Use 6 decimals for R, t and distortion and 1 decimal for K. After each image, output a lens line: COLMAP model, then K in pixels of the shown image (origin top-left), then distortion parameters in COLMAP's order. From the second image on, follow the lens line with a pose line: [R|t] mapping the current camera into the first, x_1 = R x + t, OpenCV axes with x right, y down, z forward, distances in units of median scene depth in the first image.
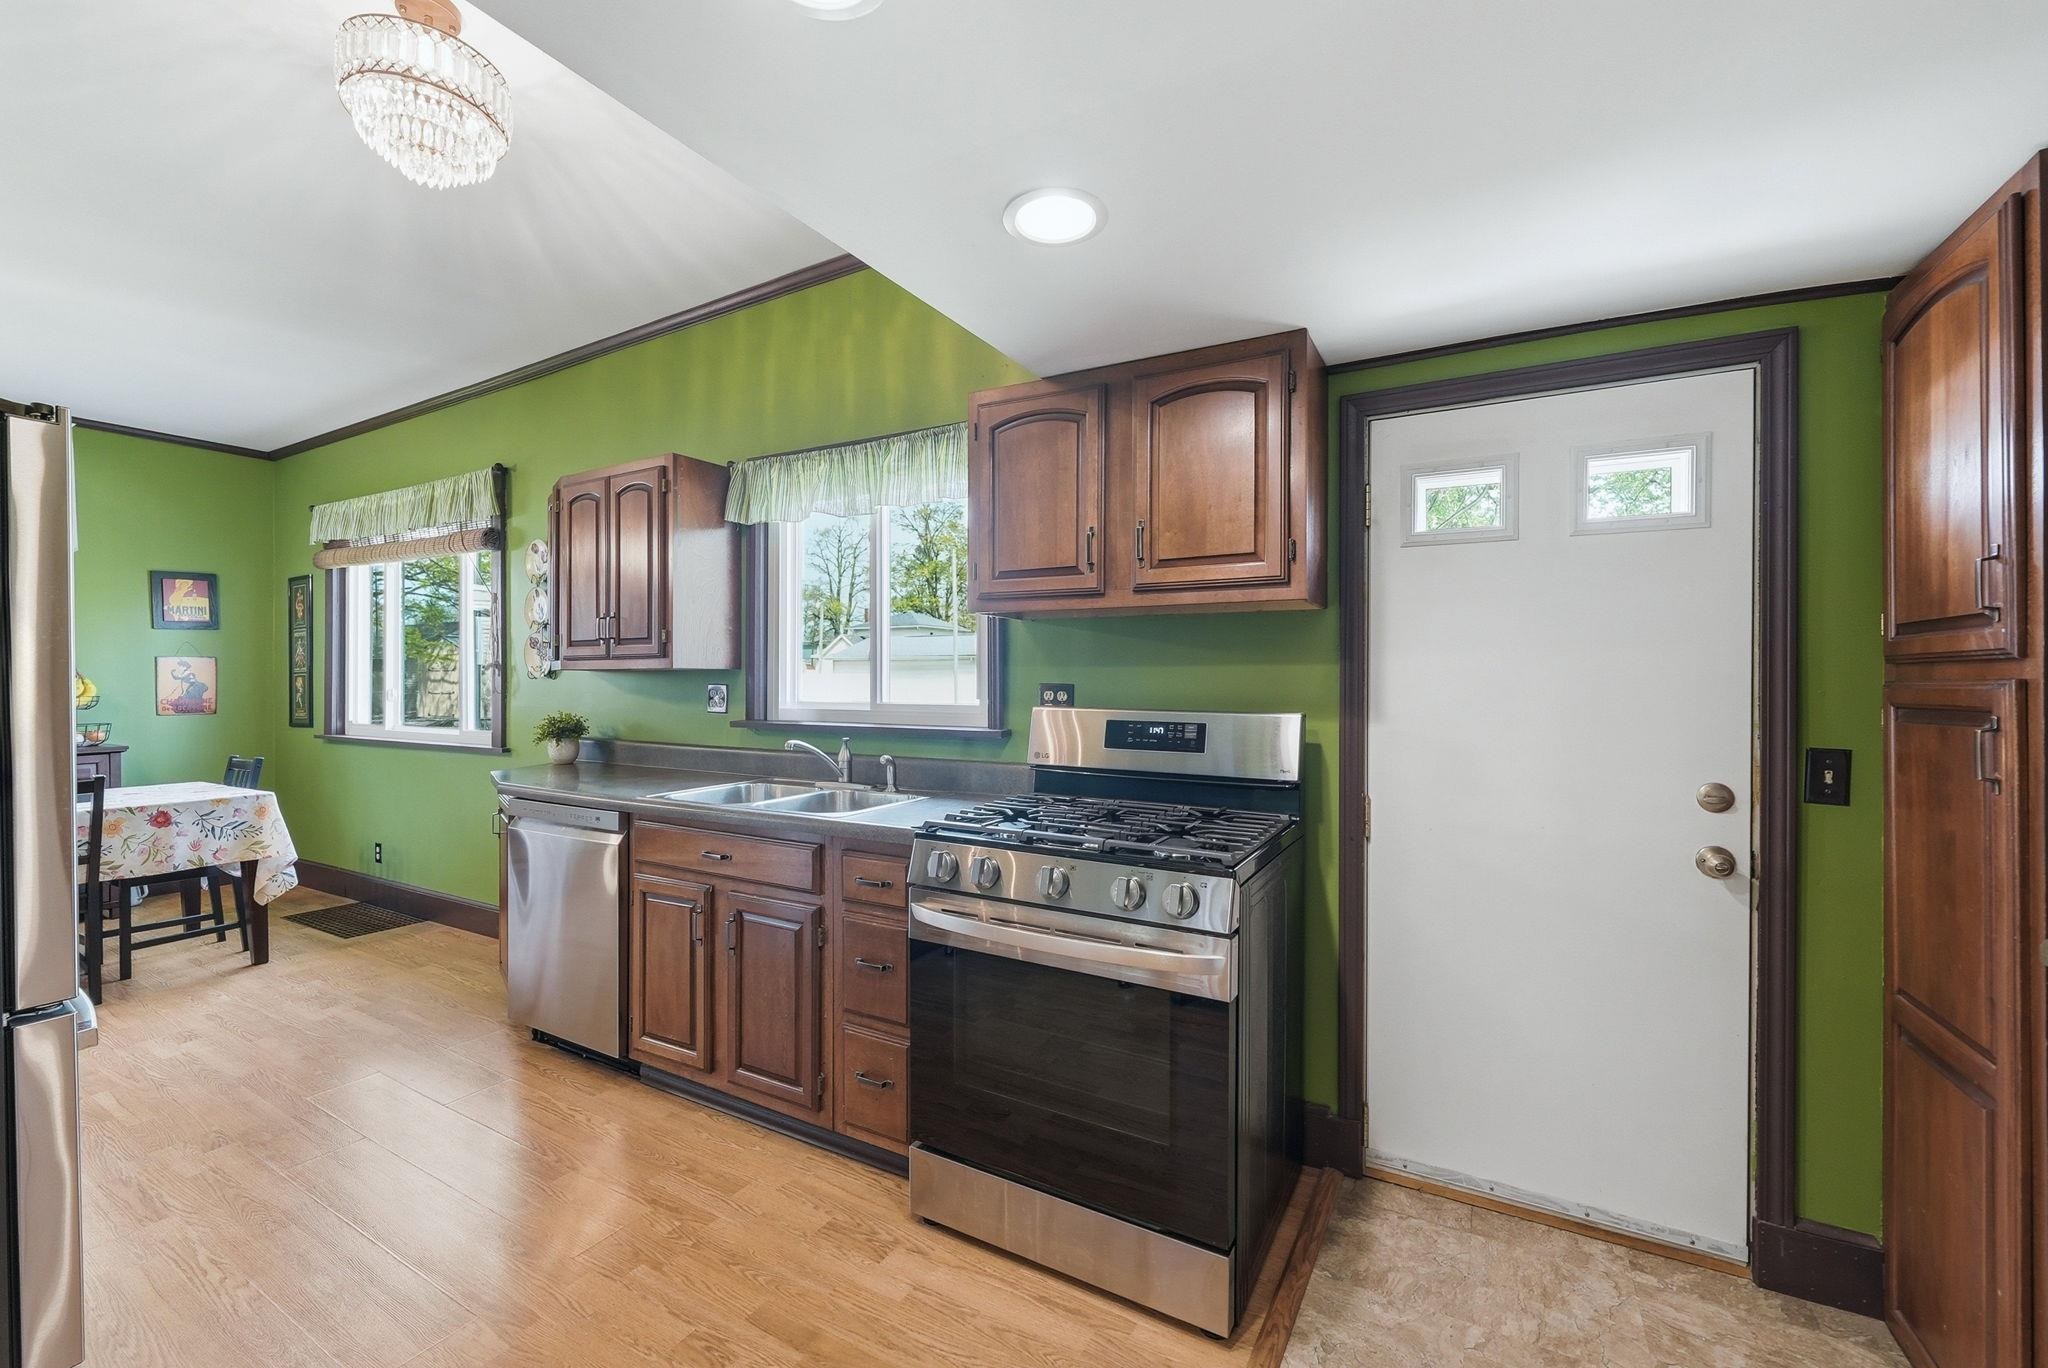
lens RADIAL K [[840.8, 0, 1013.6], [0, 840.8, 684.8], [0, 0, 1]] dist [0.004152, 0.000323]
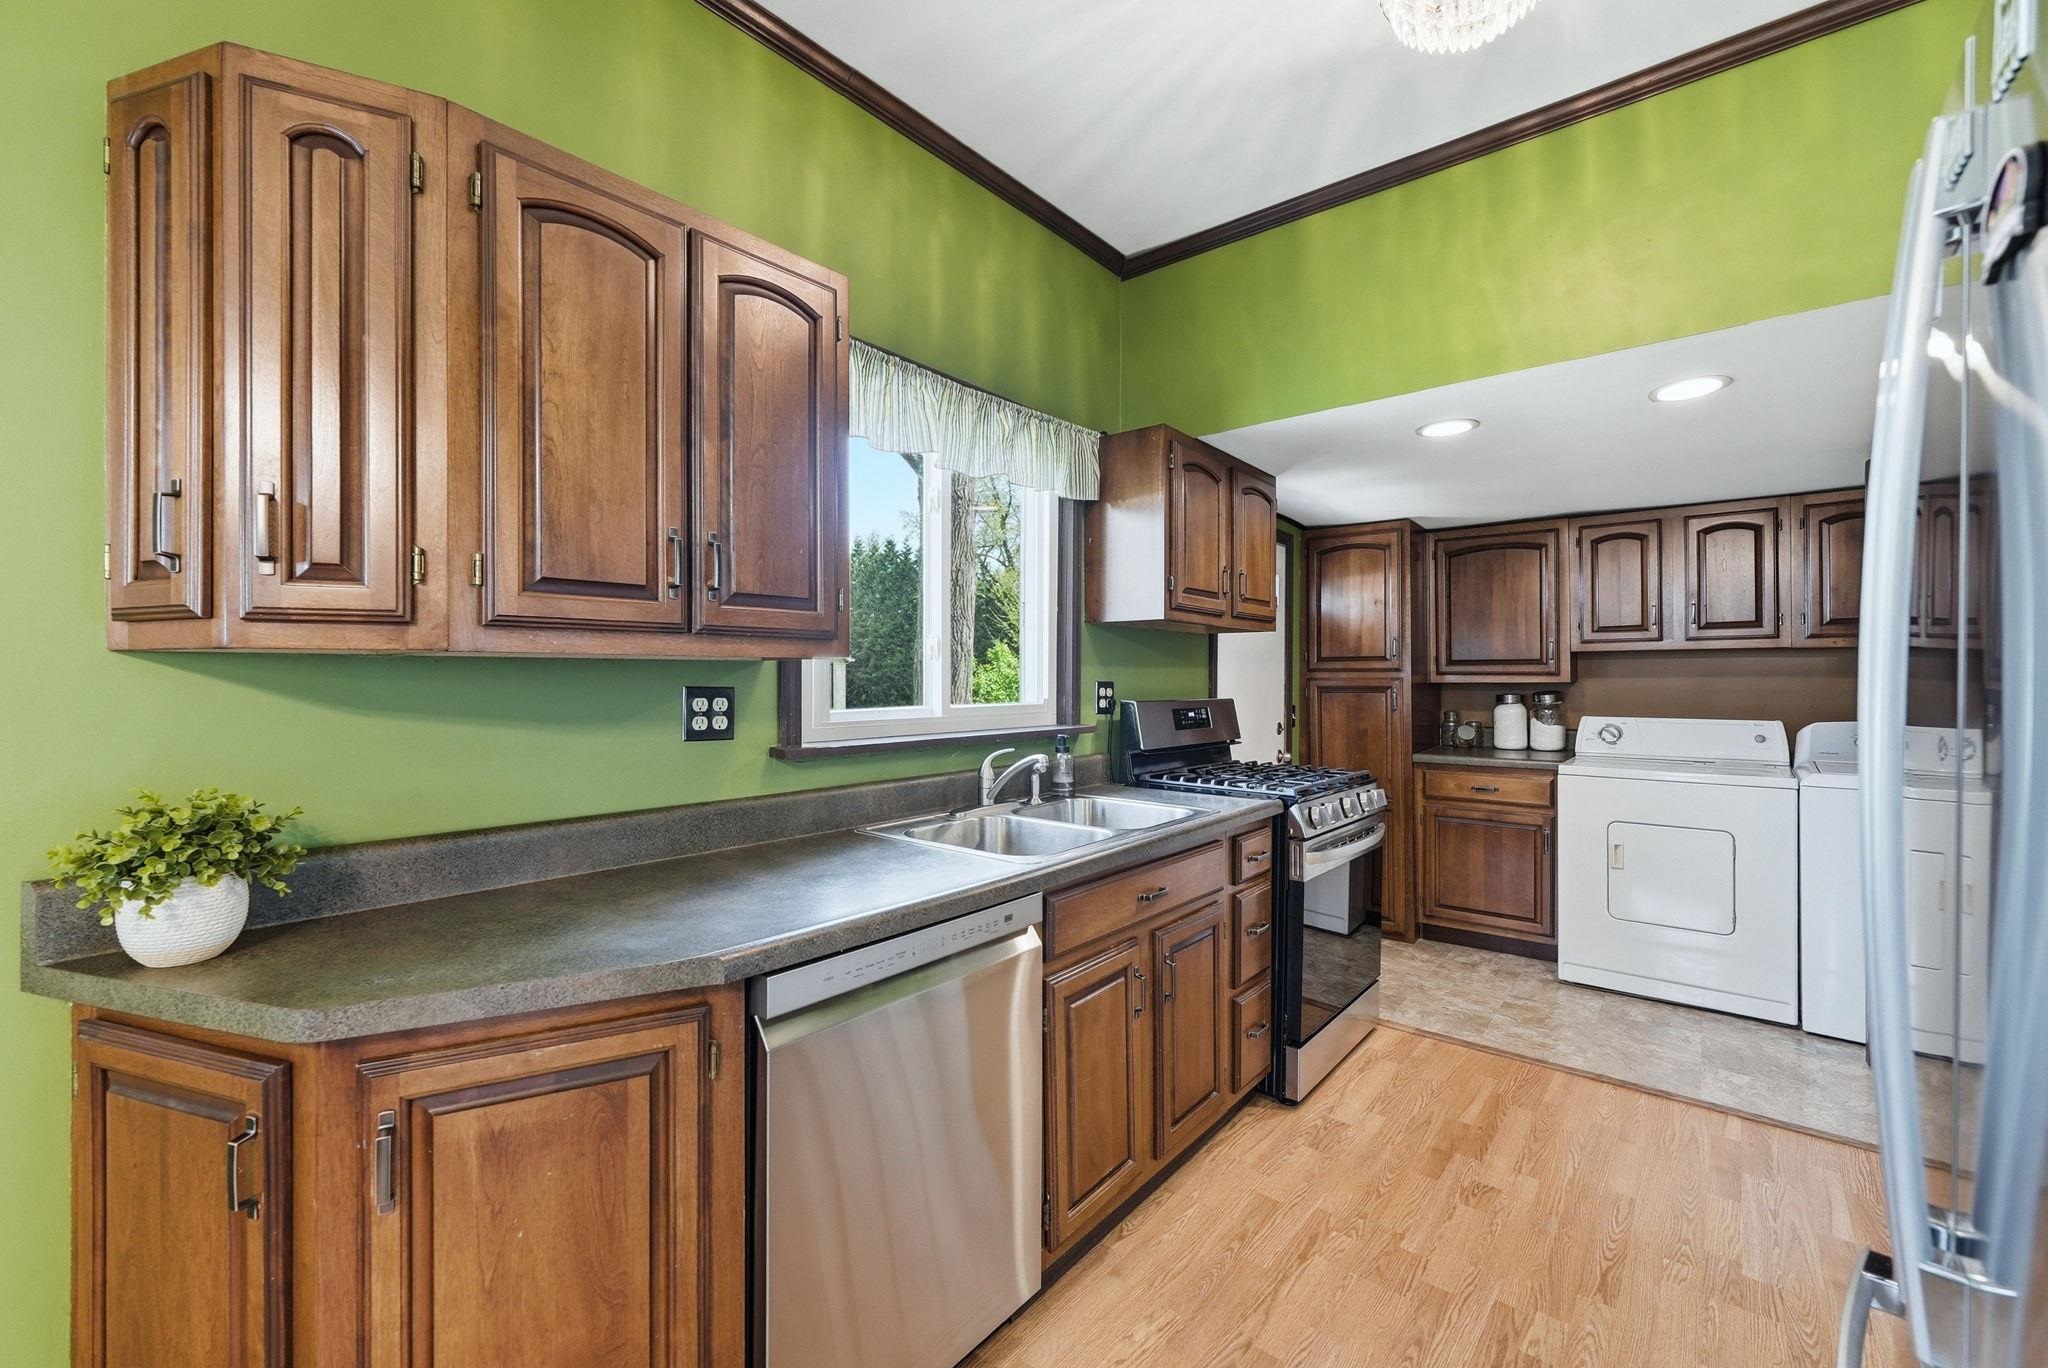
lens RADIAL K [[840.8, 0, 1020.9], [0, 840.8, 680.1], [0, 0, 1]] dist [0.004152, 0.000323]
pose [[0.167495, -0.004399, 0.985863, -1.389473], [0.011662, 0.999929, 0.002481, -0.011687], [-0.985804, 0.011082, 0.167535, 1.158128]]
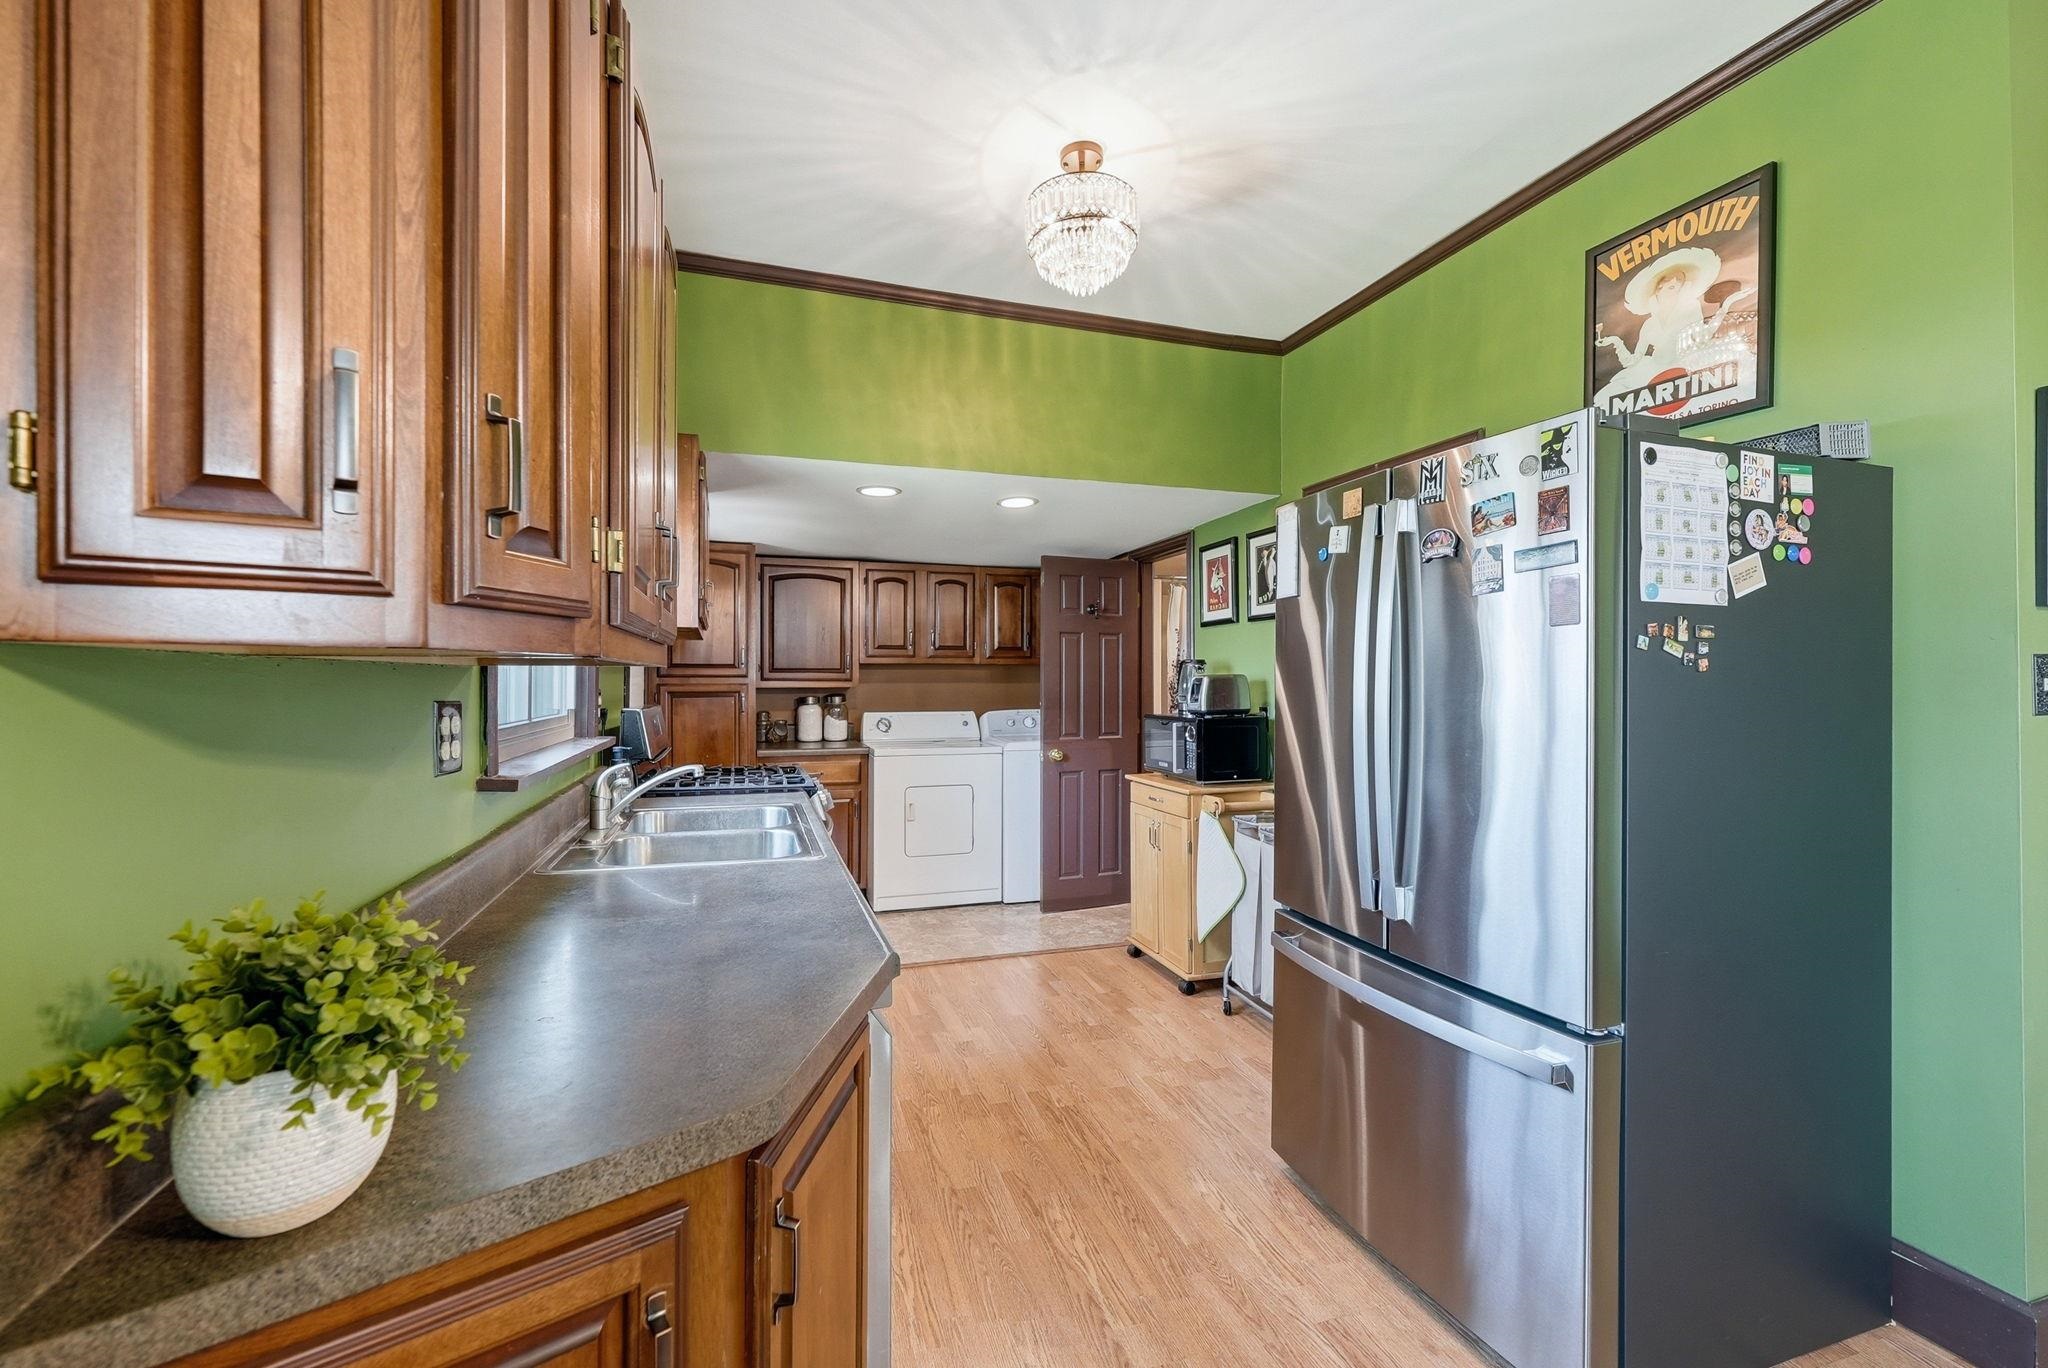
lens RADIAL K [[840.8, 0, 1026.3], [0, 840.8, 679.1], [0, 0, 1]] dist [0.004152, 0.000323]
pose [[-0.748120, 0.000364, 0.663564, -1.327036], [0.004366, 0.999981, 0.004374, -0.019416], [-0.663549, 0.006169, -0.748107, 1.807091]]
